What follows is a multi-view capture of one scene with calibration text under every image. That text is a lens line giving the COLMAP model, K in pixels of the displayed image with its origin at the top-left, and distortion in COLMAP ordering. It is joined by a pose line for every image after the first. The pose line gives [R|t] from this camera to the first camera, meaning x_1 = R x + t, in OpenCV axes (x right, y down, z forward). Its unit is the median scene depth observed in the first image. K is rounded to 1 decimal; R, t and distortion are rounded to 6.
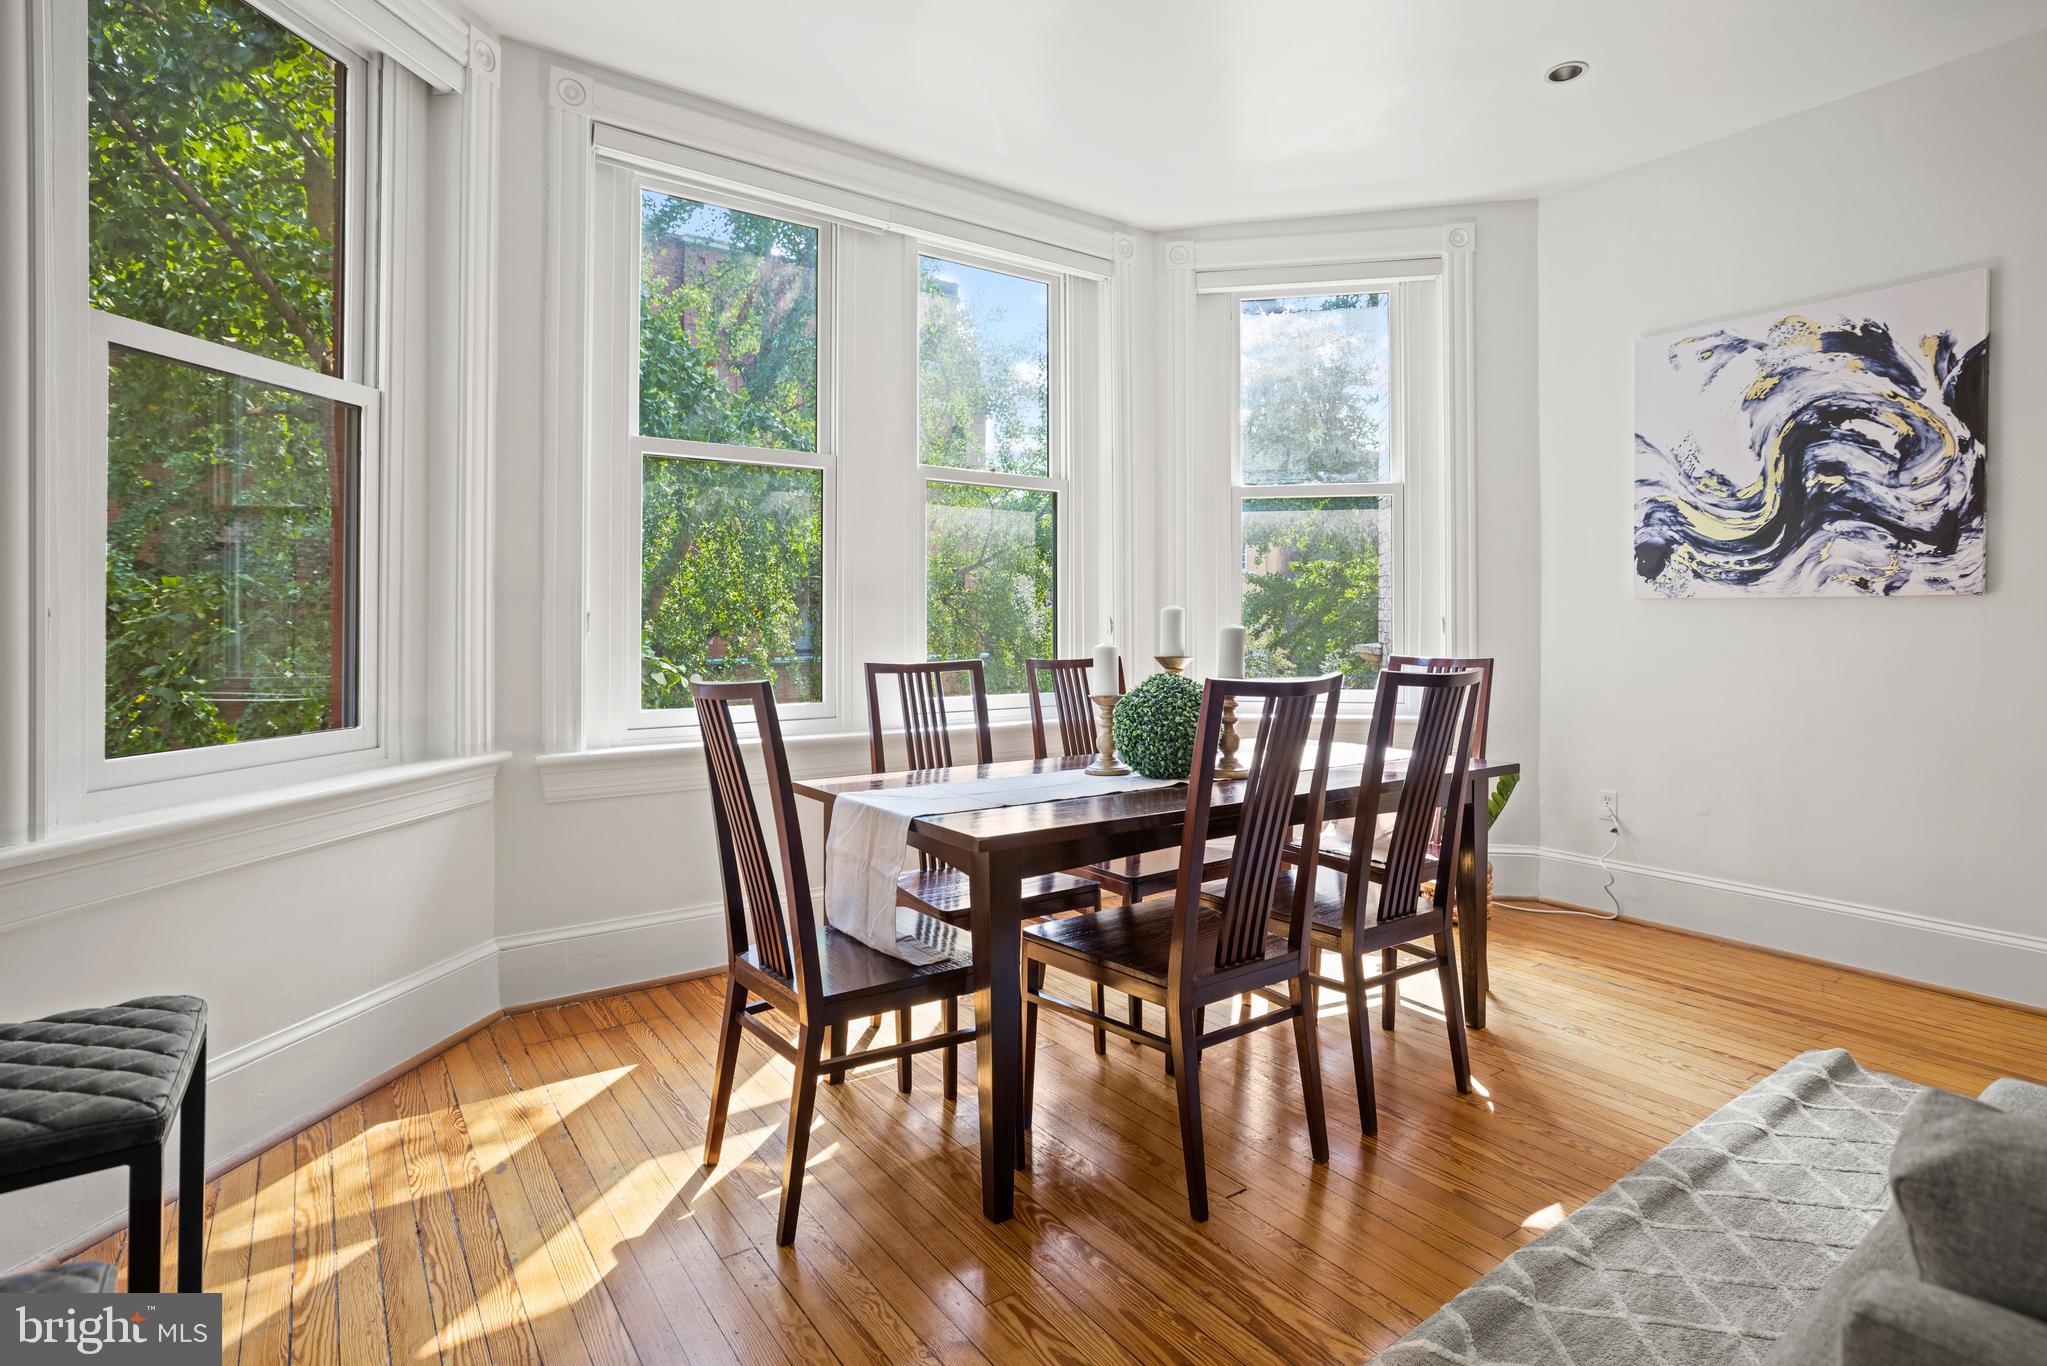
lens RADIAL K [[1011.8, 0, 1023.5], [0, 1011.8, 683.0], [0, 0, 1]] dist [-0.018623, 0.000728]
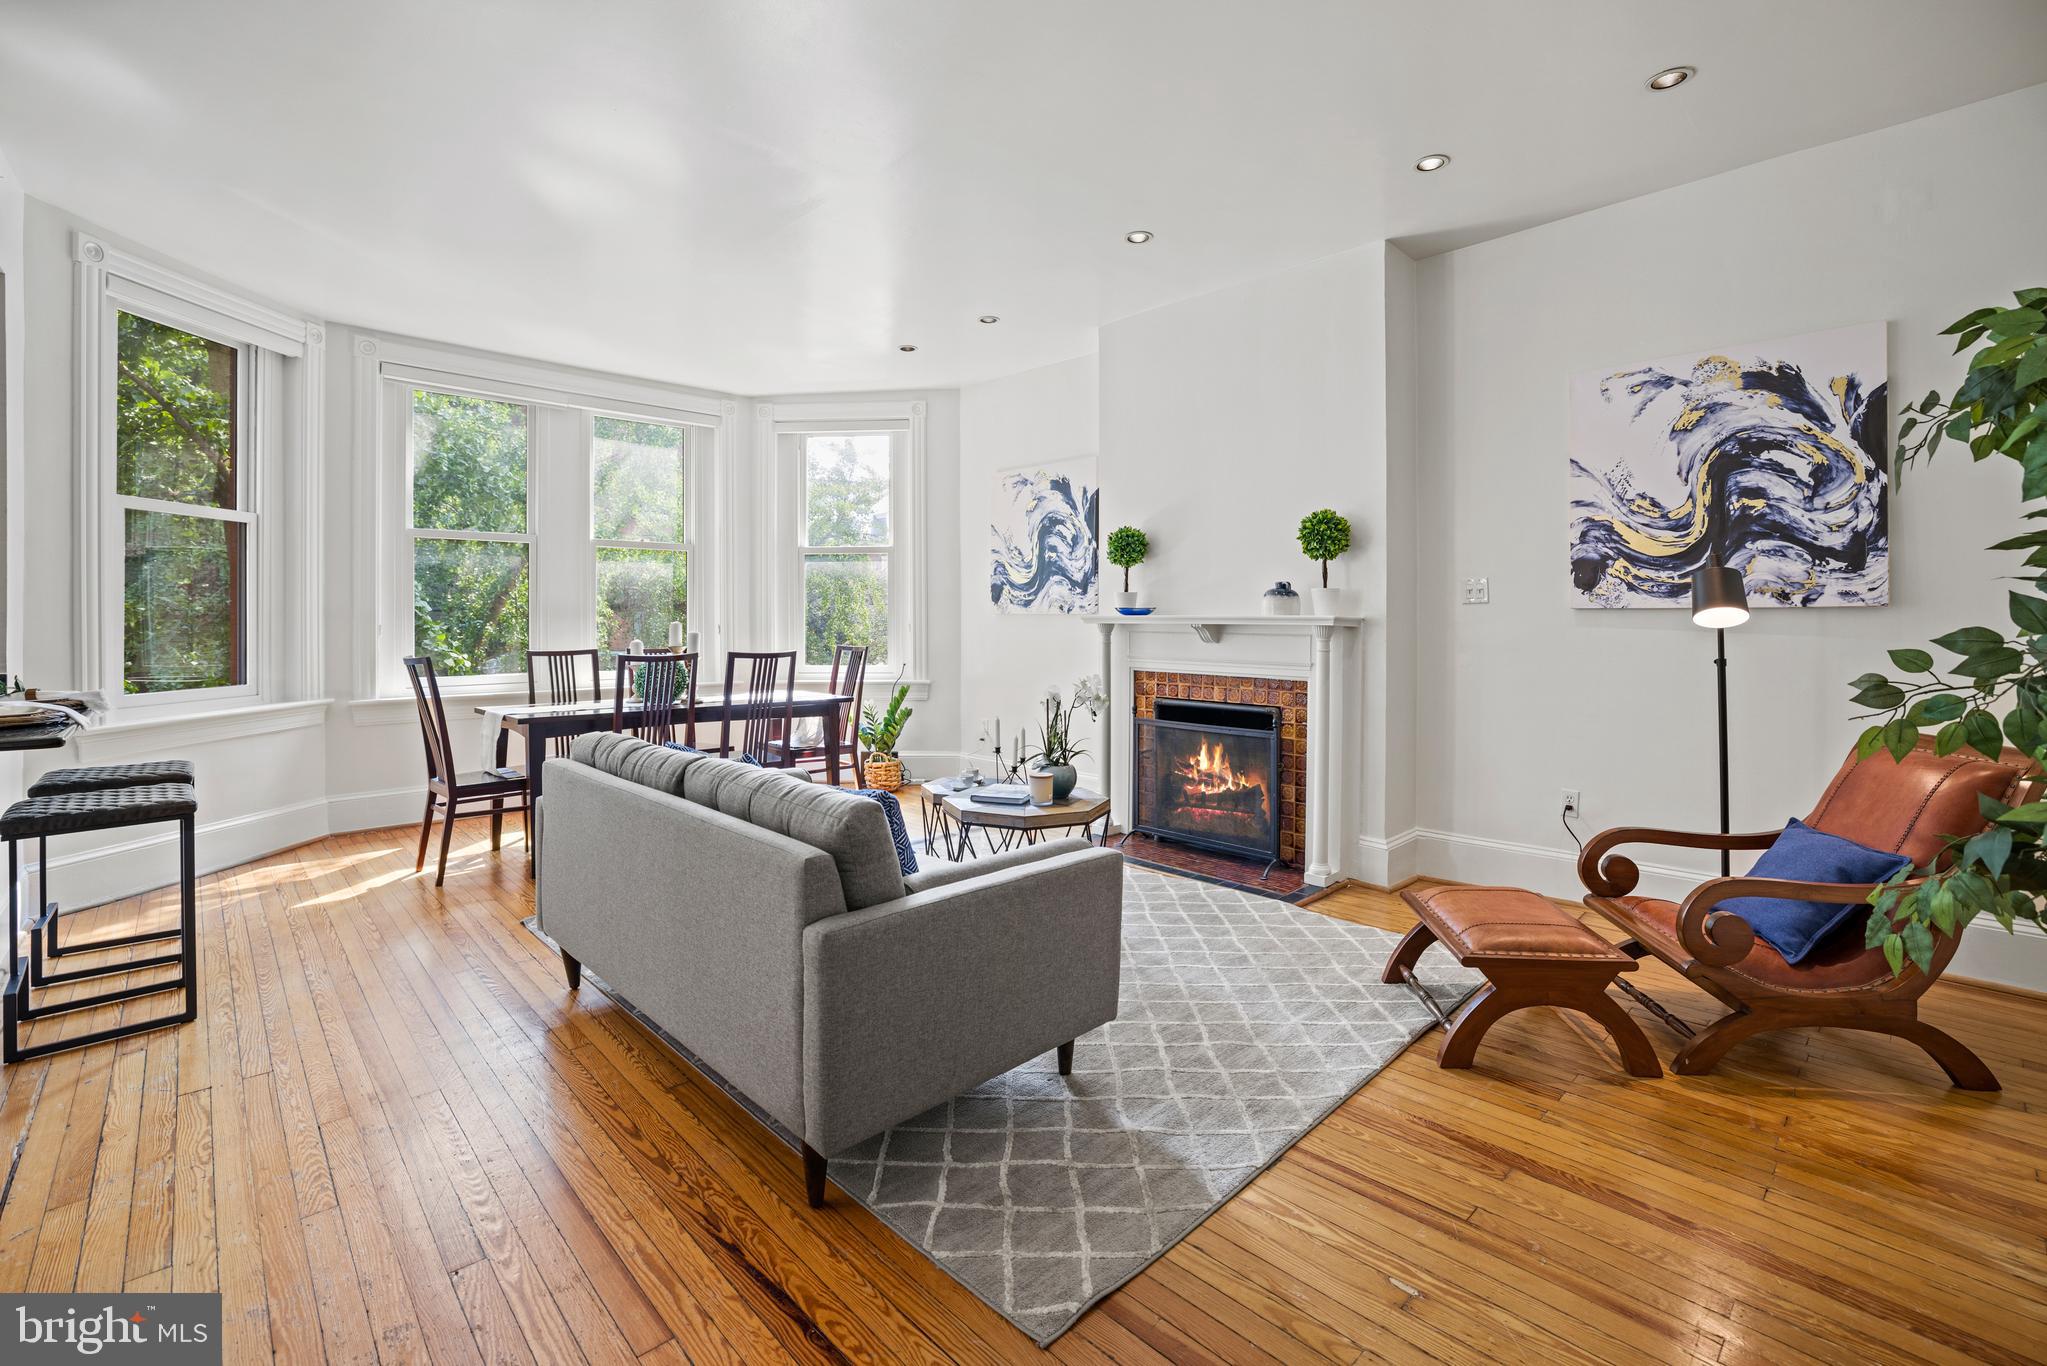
lens RADIAL K [[902.9, 0, 1029.6], [0, 902.9, 667.2], [0, 0, 1]] dist [-0.048139, 0.020466]
pose [[0.991430, -0.008294, 0.130379, 0.533354], [0.008262, 0.999966, 0.000786, 0.017036], [-0.130381, 0.000298, 0.991464, -0.765641]]
